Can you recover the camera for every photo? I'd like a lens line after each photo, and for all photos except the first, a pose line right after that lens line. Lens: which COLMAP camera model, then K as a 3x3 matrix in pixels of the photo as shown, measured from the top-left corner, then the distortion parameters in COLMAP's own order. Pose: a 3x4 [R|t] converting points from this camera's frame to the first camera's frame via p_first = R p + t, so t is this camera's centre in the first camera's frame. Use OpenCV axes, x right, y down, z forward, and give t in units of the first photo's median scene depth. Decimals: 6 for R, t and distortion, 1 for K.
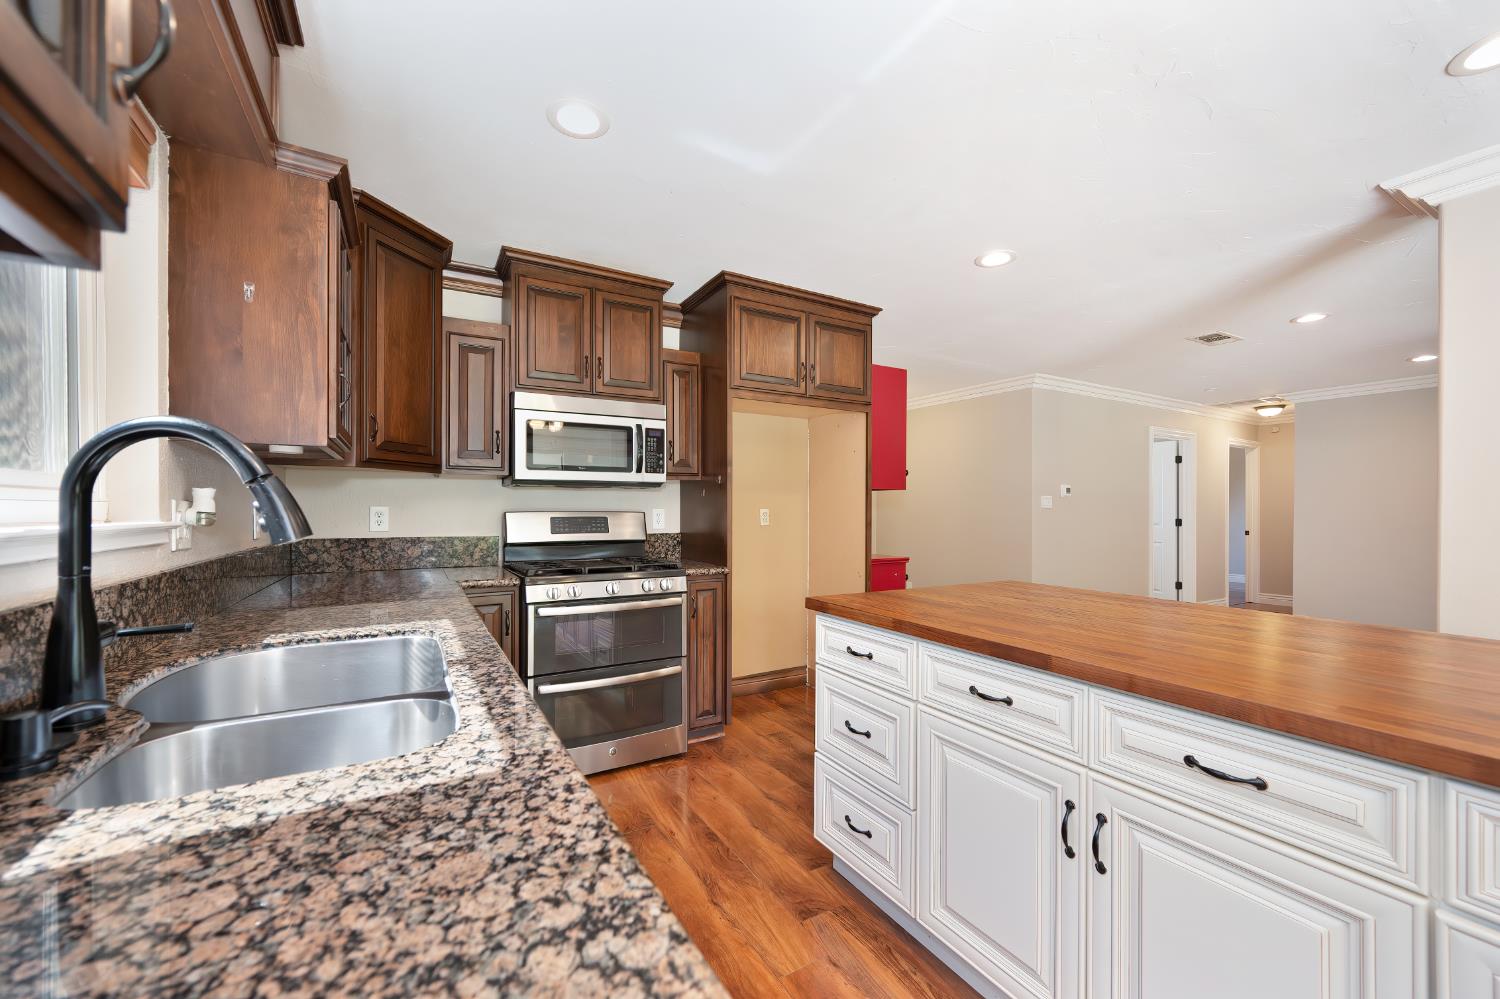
lens RADIAL K [[591.7, 0, 757.9], [0, 591.7, 509.1], [0, 0, 1]] dist [0.000272, -0.000871]
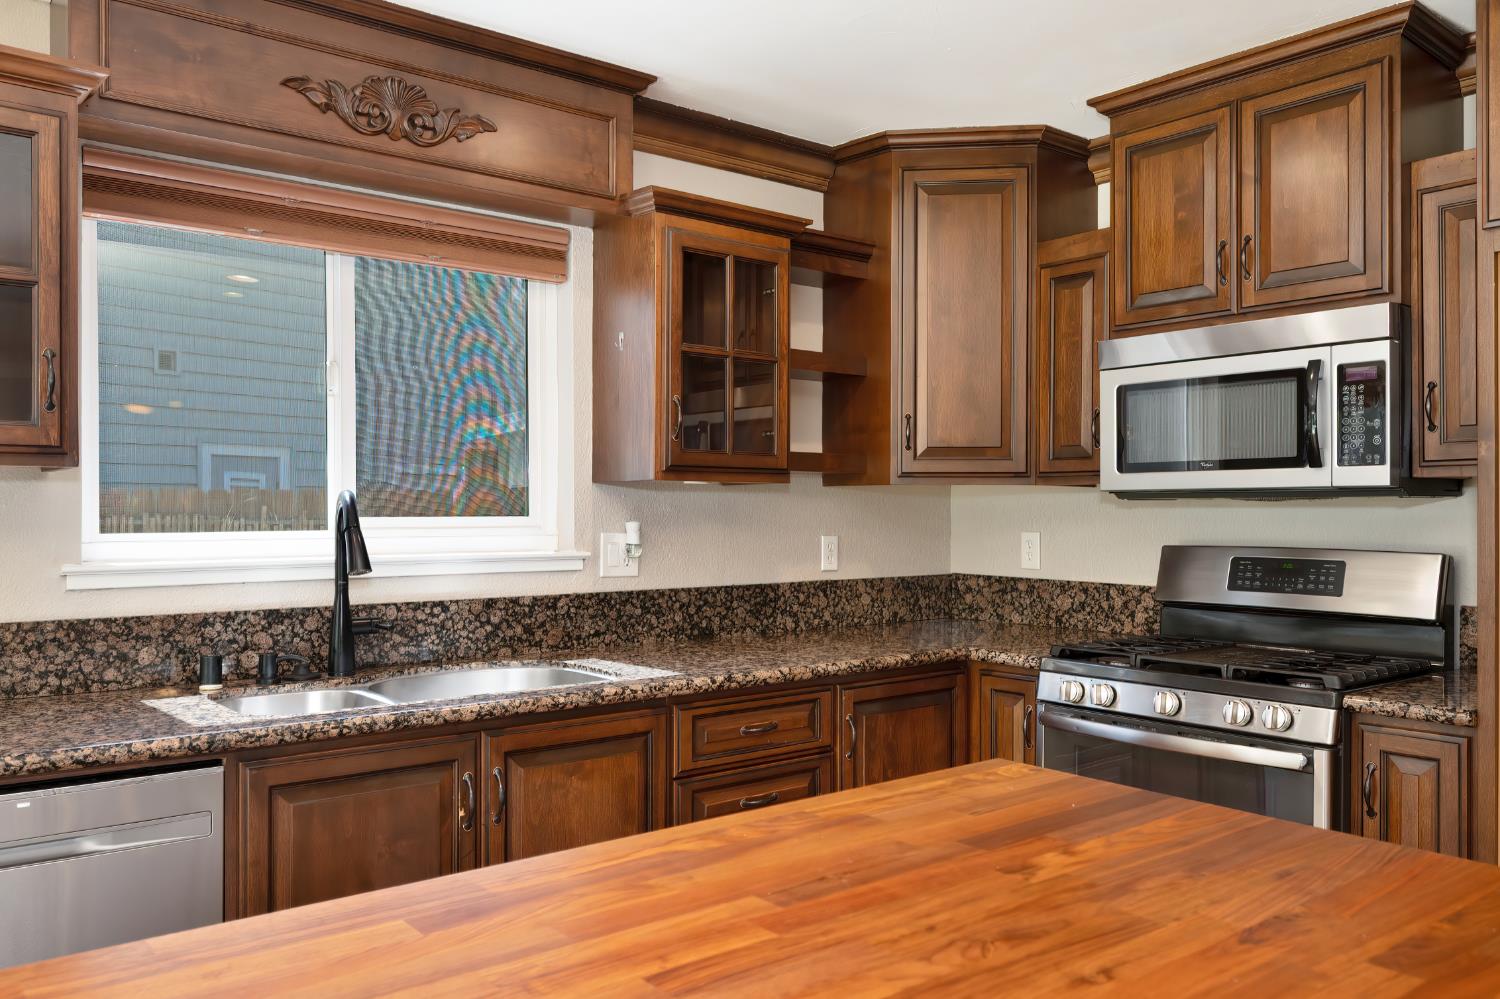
lens RADIAL K [[1171.8, 0, 756.0], [0, 1171.8, 509.4], [0, 0, 1]] dist [-0.006106, 0.007491]
pose [[0.153240, -0.000679, -0.988189, 0.660674], [-0.000801, 0.999999, -0.000811, -0.030173], [0.988189, 0.000916, 0.153239, 0.470575]]
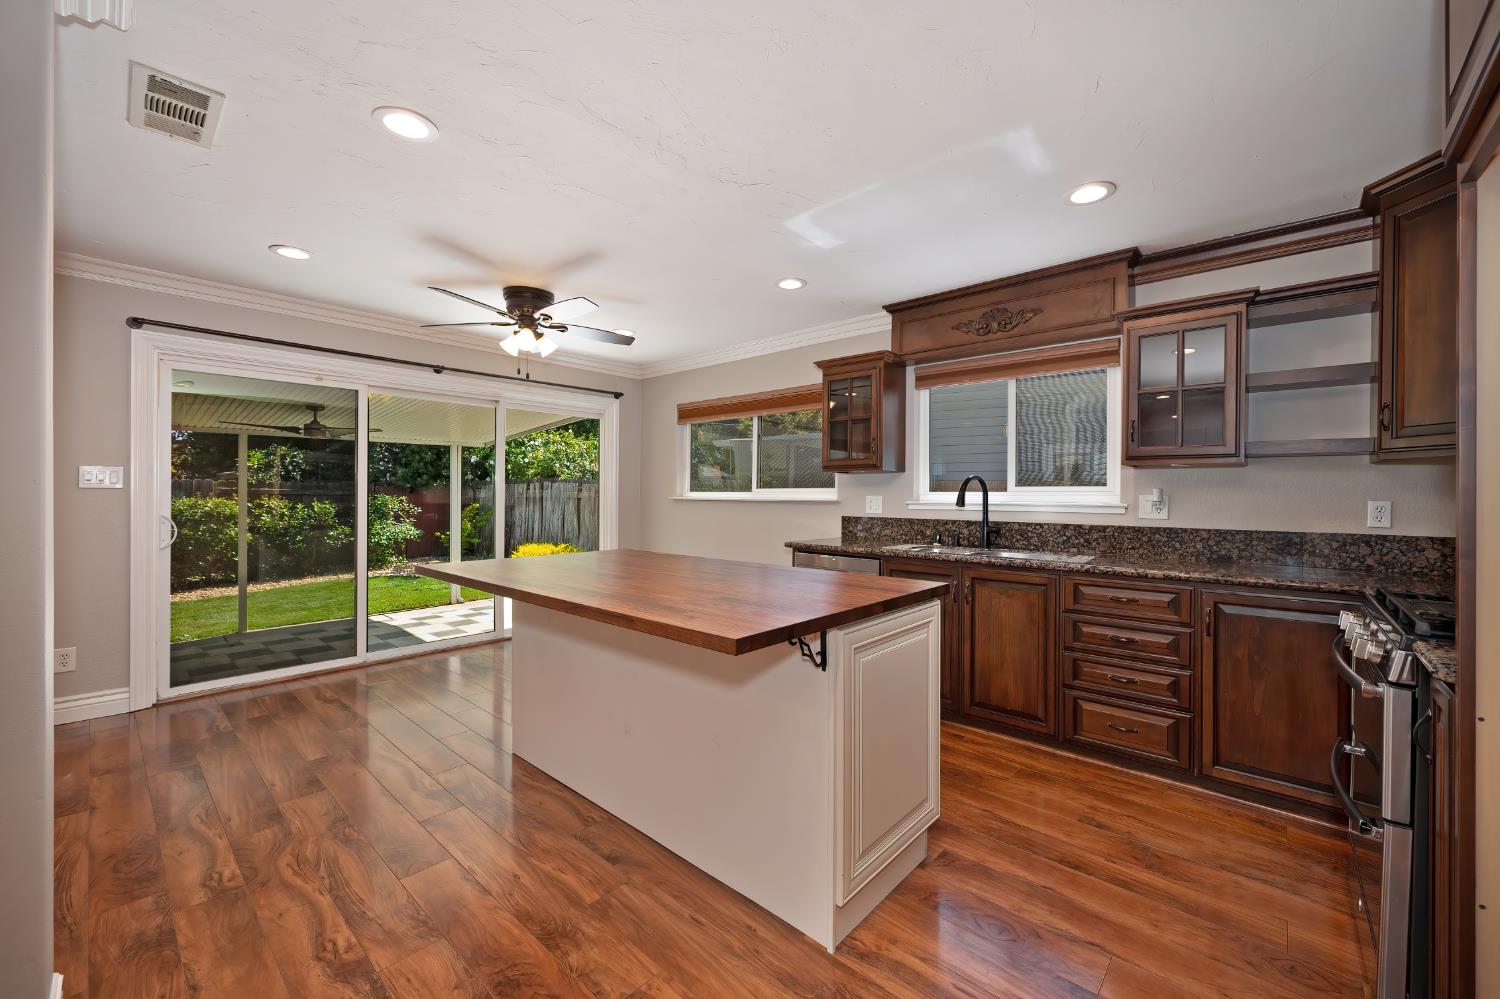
lens RADIAL K [[591.7, 0, 756.3], [0, 591.7, 496.3], [0, 0, 1]] dist [0.000272, -0.000871]
pose [[-0.950814, -0.007776, -0.309664, 0.504362], [-0.009168, 0.999953, 0.003041, -0.002256], [0.309626, 0.005730, -0.950841, 1.305114]]
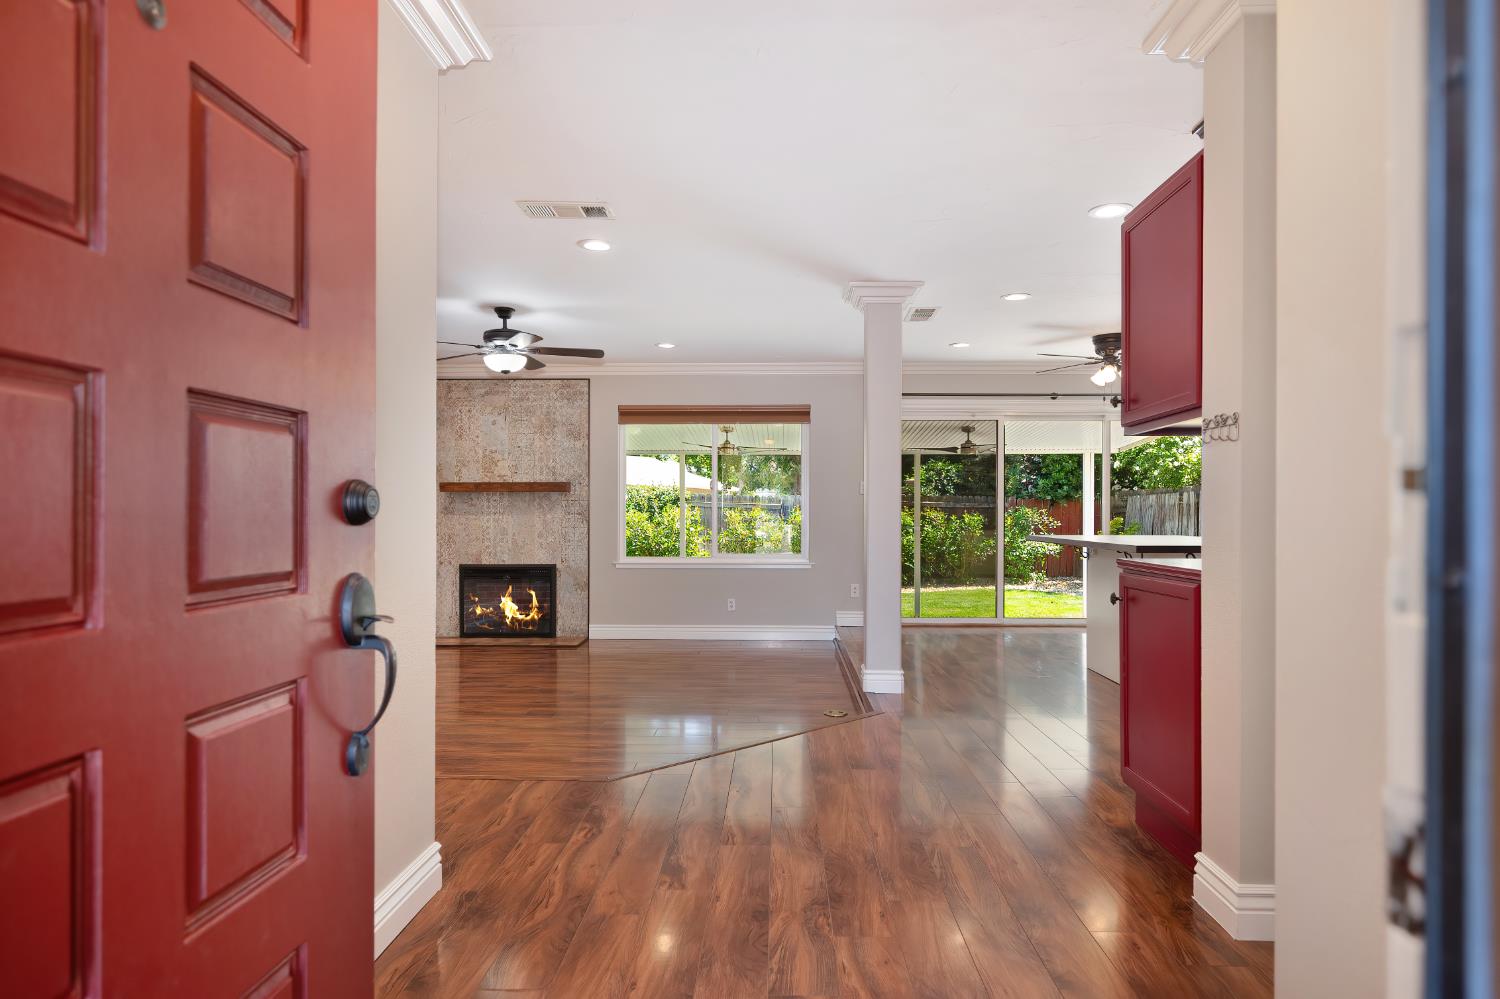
lens RADIAL K [[866.7, 0, 754.1], [0, 866.7, 511.3], [0, 0, 1]] dist [-0.000712, -0.001064]
pose [[-0.847796, -0.005988, 0.530288, 0.154652], [-0.005635, 0.999982, 0.002283, 0.048844], [-0.530292, -0.001053, -0.847814, 2.453972]]
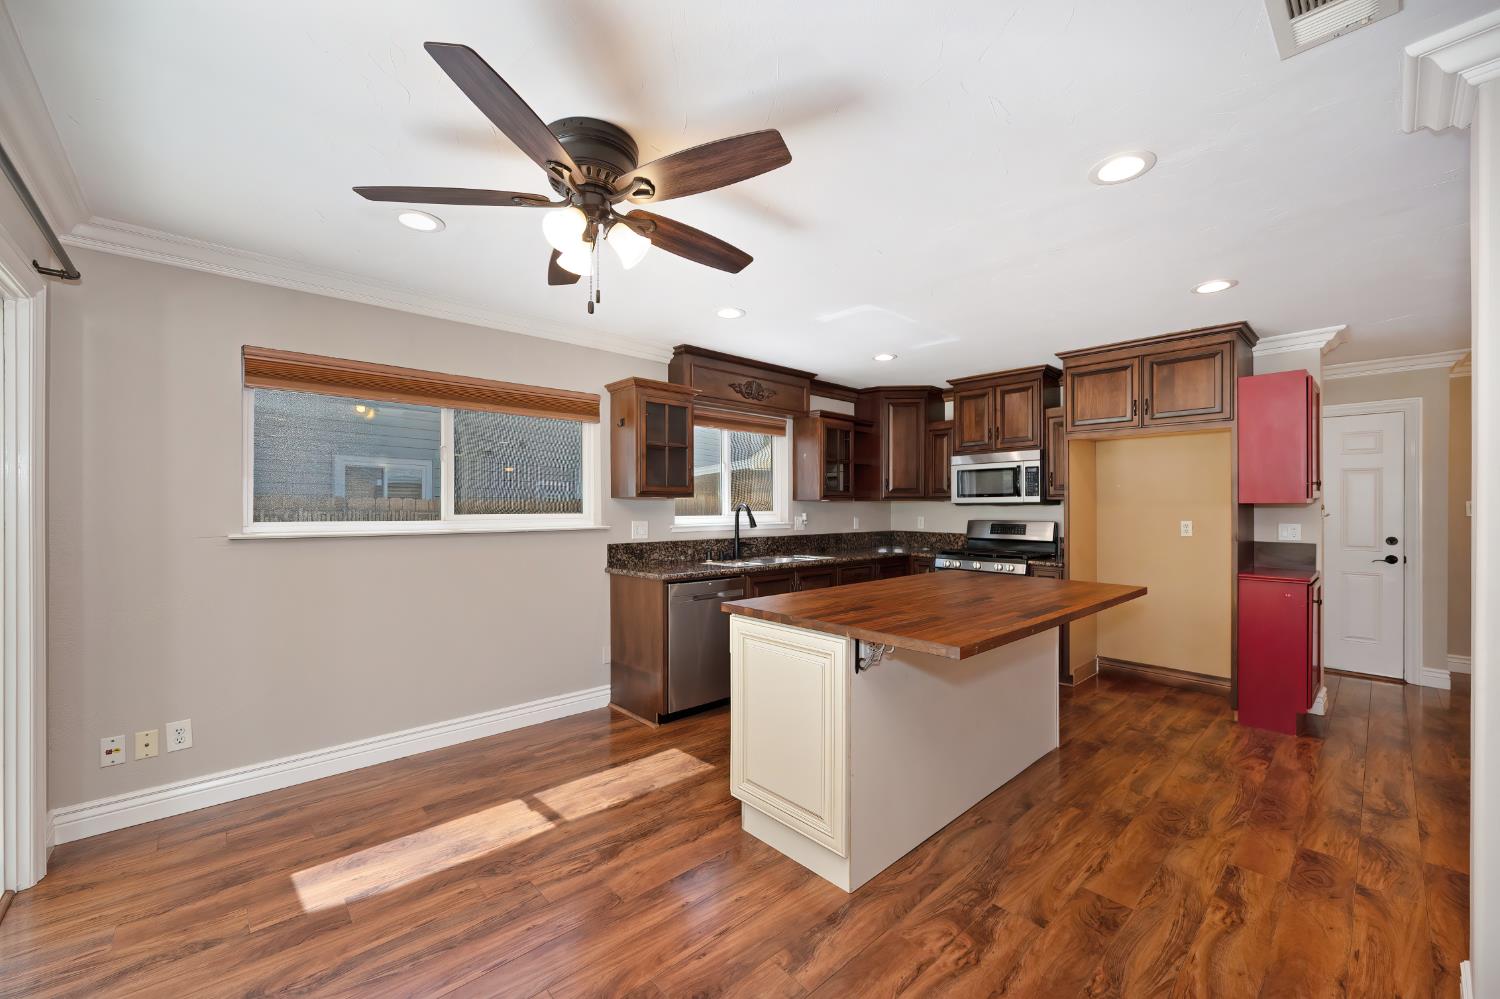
lens RADIAL K [[591.7, 0, 755.3], [0, 591.7, 506.4], [0, 0, 1]] dist [0.000272, -0.000871]
pose [[0.216851, -0.004010, -0.976197, 1.247257], [0.000093, 0.999992, -0.004087, -0.031408], [0.976205, 0.000795, 0.216849, -0.014432]]
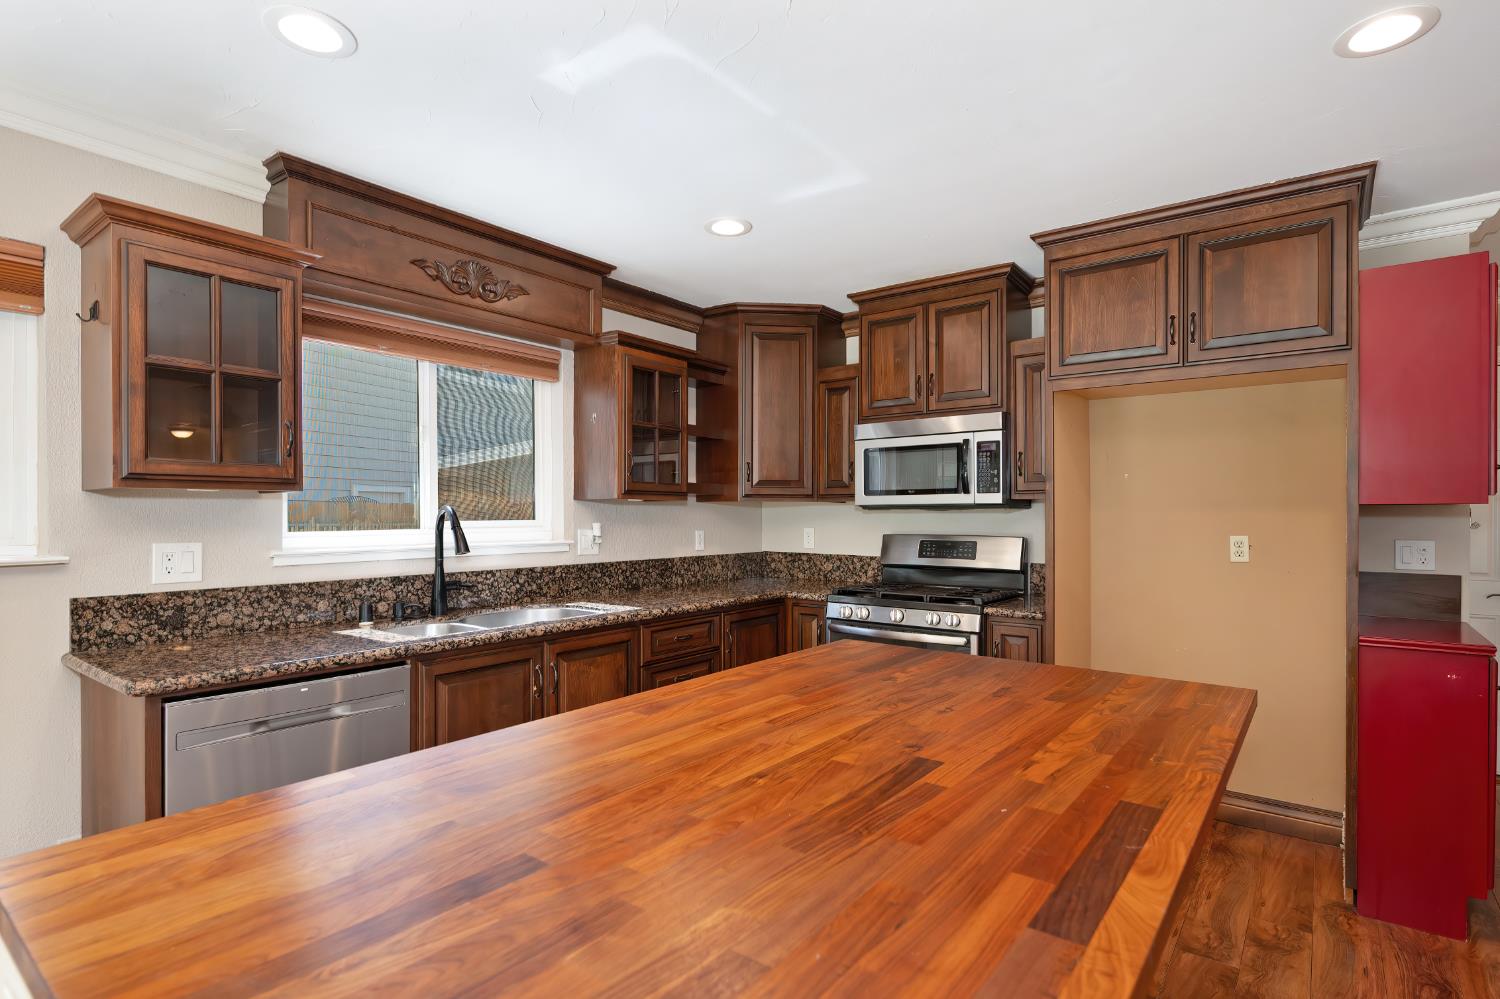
lens RADIAL K [[750.1, 0, 753.7], [0, 750.1, 516.5], [0, 0, 1]] dist [-0.000747, 0.000512]
pose [[0.375799, 0.001112, -0.926701, 0.776286], [0.000996, 0.999998, 0.001604, -0.031330], [0.926701, -0.001526, 0.375797, 0.297148]]
